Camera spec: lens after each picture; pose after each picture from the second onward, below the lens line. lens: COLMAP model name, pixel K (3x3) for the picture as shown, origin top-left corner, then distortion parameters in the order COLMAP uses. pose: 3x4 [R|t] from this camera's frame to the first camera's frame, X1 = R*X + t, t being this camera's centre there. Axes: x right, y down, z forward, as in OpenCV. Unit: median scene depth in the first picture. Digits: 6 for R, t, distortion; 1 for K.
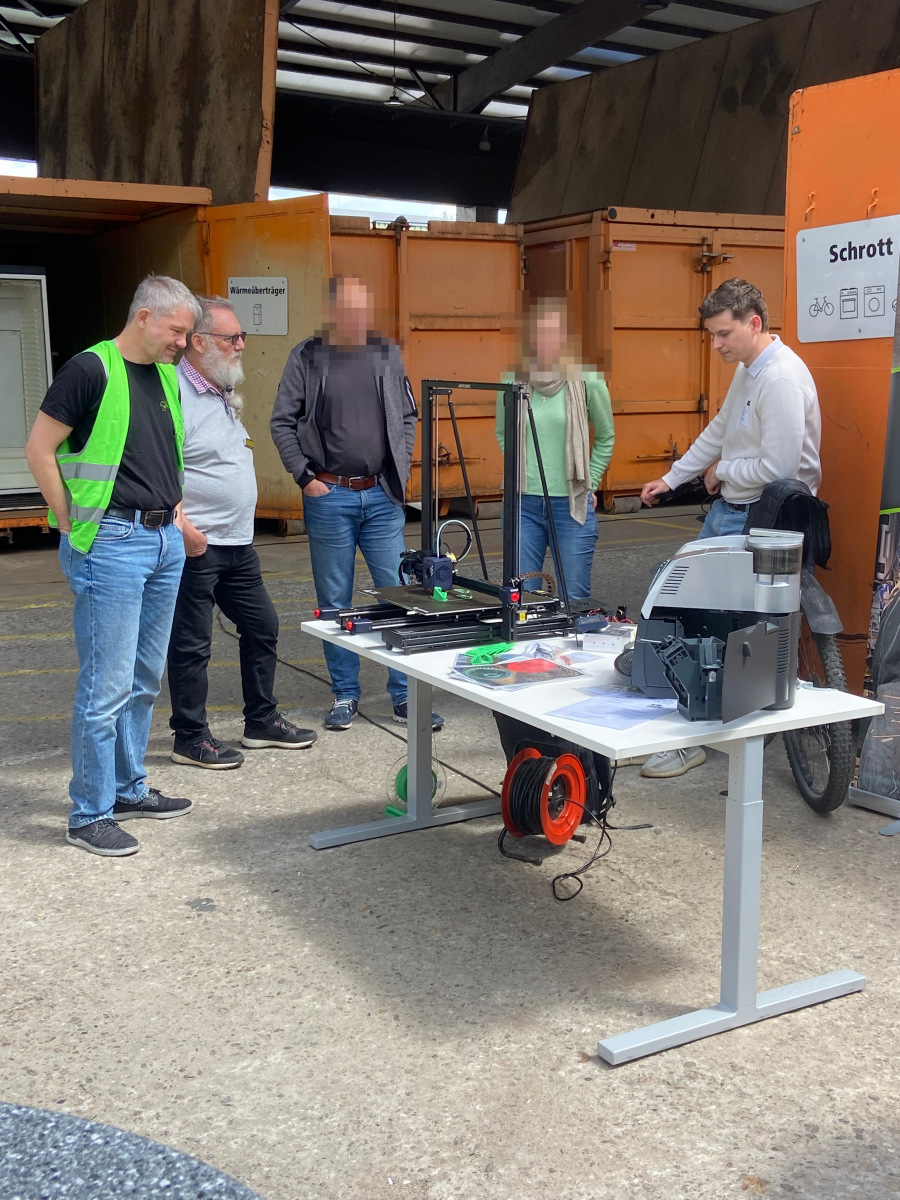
lens RADIAL K [[1370.1, 0, 458.1], [0, 1370.1, 595.9], [0, 0, 1]] dist [0.070229, 0.000000]
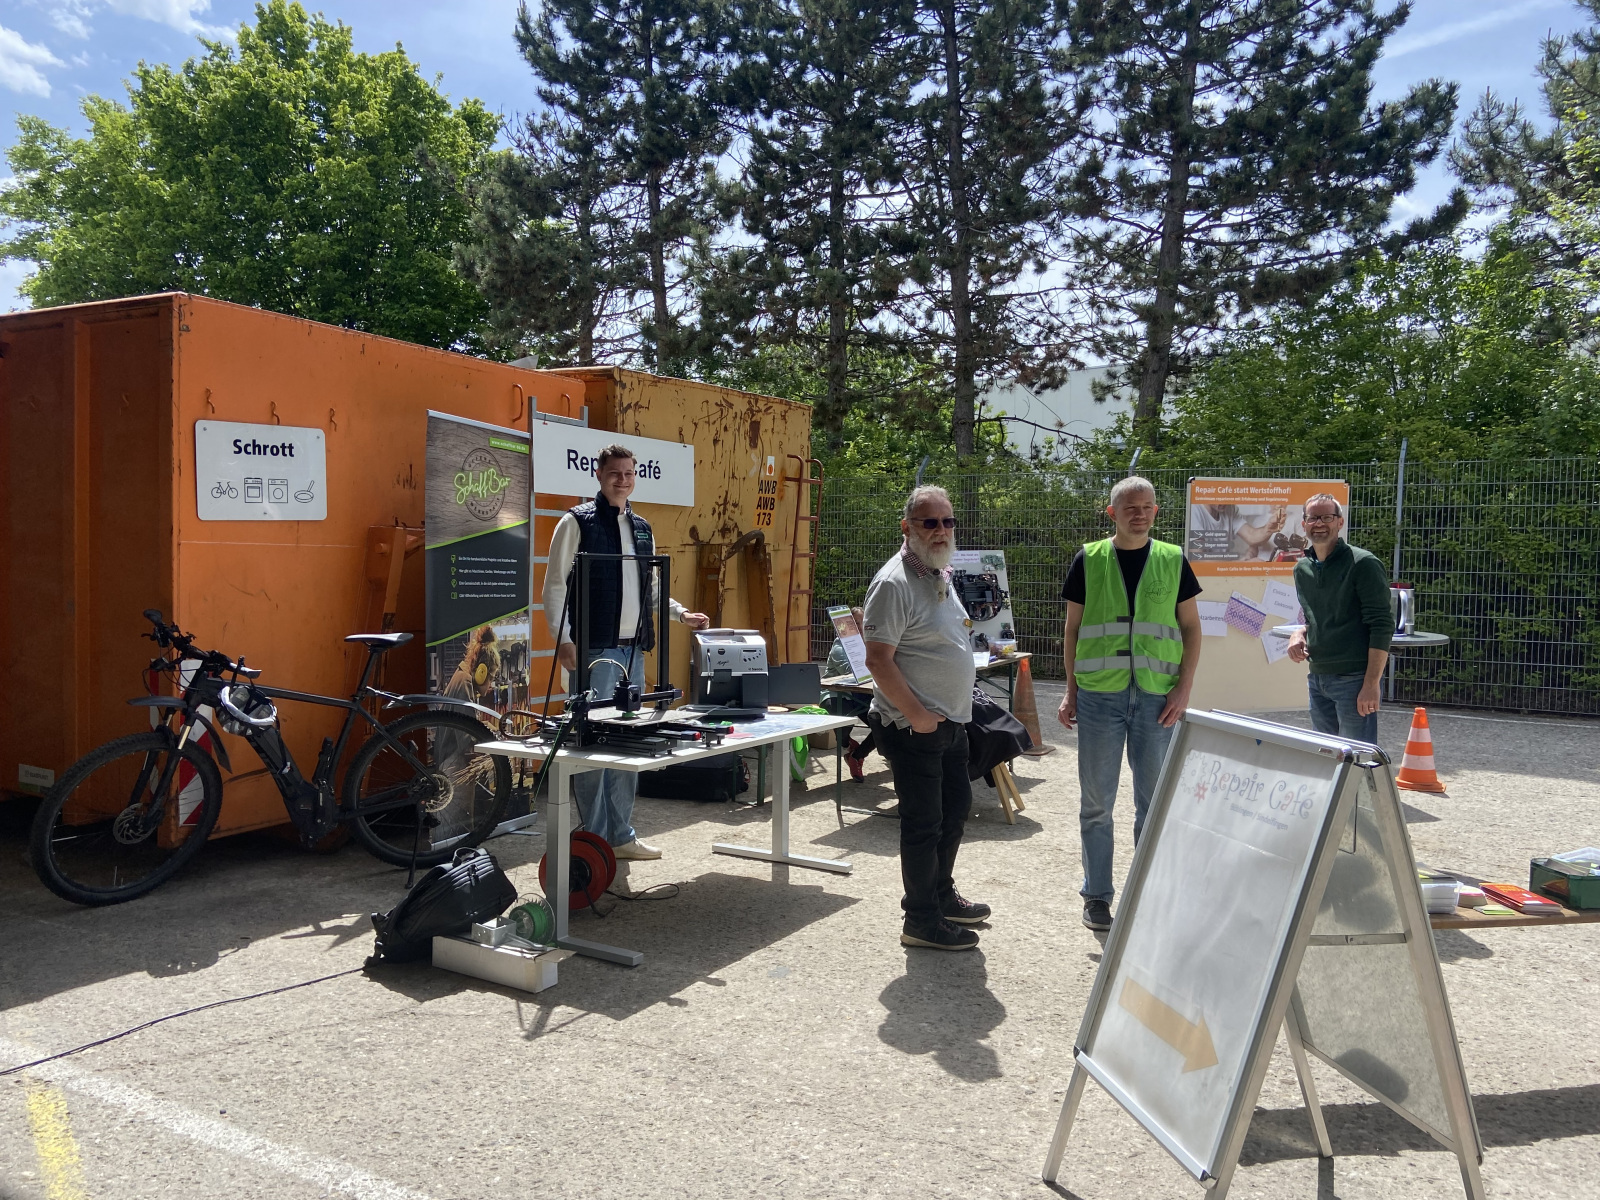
lens RADIAL K [[1196.5, 0, 811.8], [0, 1196.5, 637.2], [0, 0, 1]] dist [0.057916, -0.003241]
pose [[-0.470409, -0.060942, 0.880342, -0.361759], [0.142490, 0.979276, 0.143930, -0.070756], [-0.870869, 0.193146, -0.451976, 0.449662]]
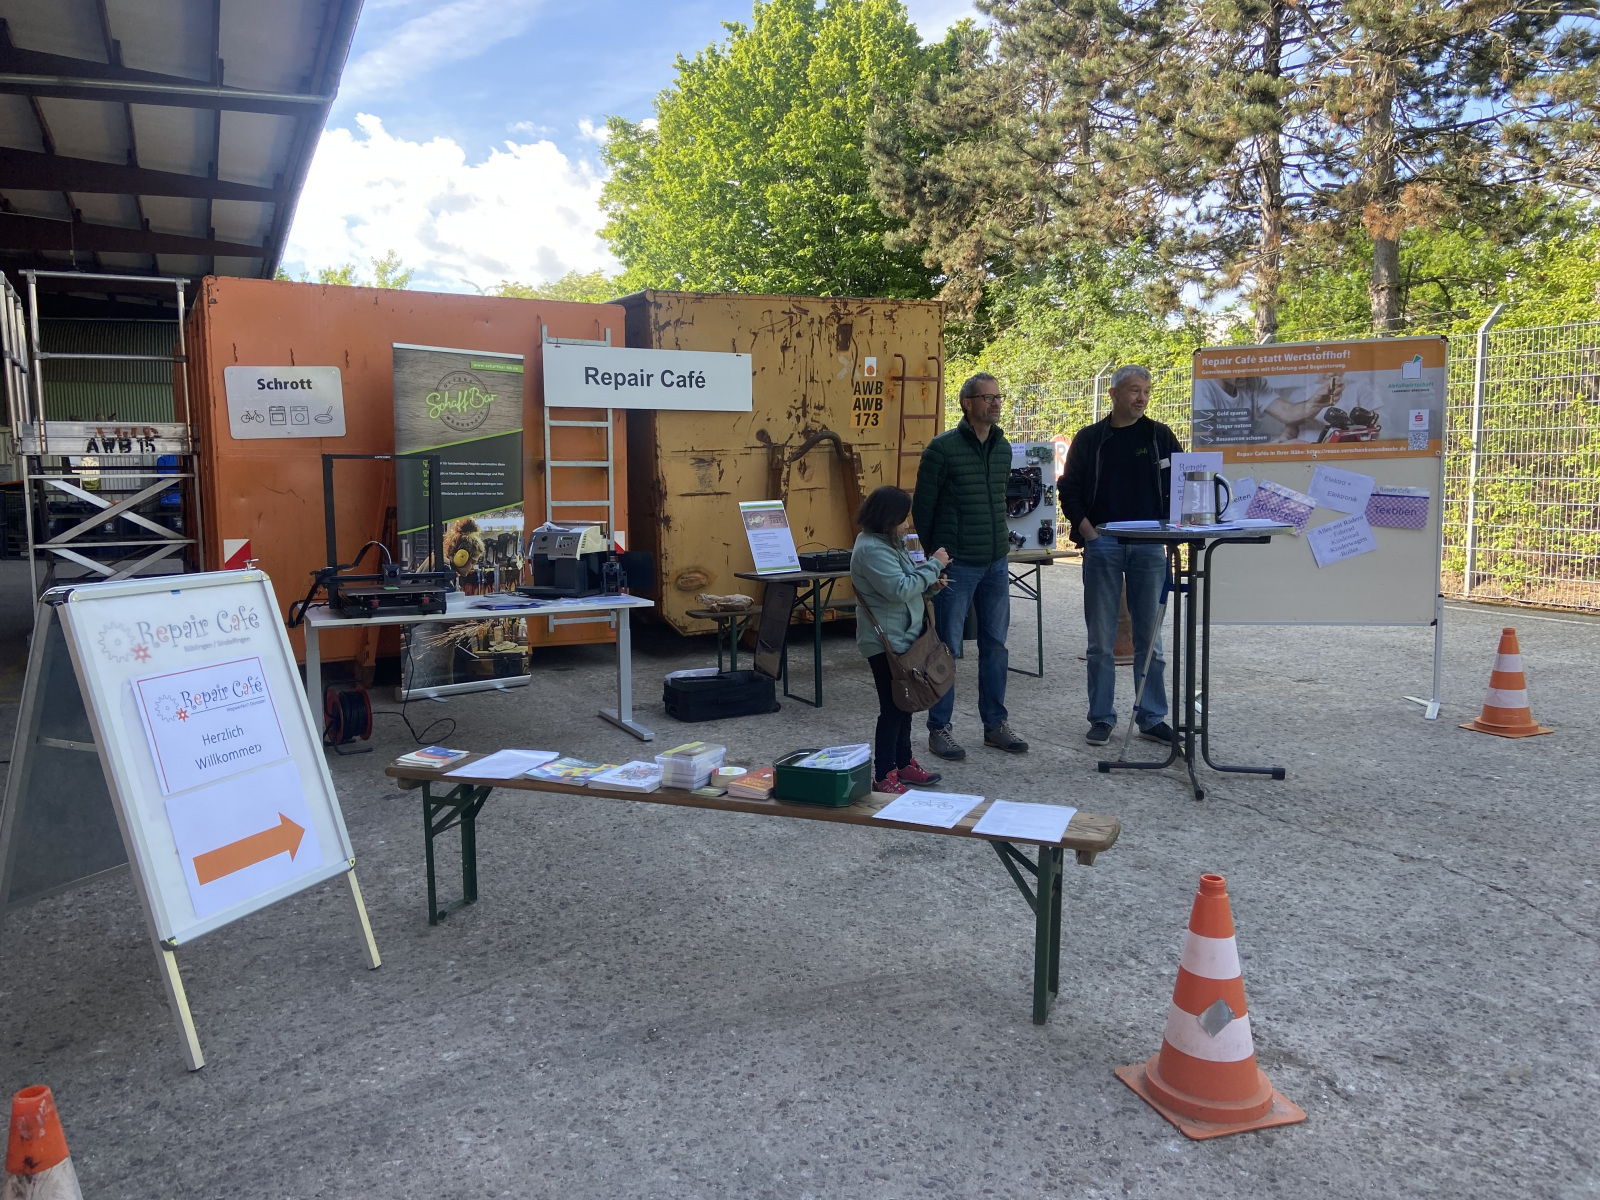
lens RADIAL K [[1196.5, 0, 794.0], [0, 1196.5, 589.1], [0, 0, 1]] dist [0.057916, -0.003241]
pose [[0.061693, -0.095645, 0.993502, -0.455130], [0.186082, 0.979048, 0.082699, -0.008355], [-0.980595, 0.179771, 0.078199, 0.142274]]
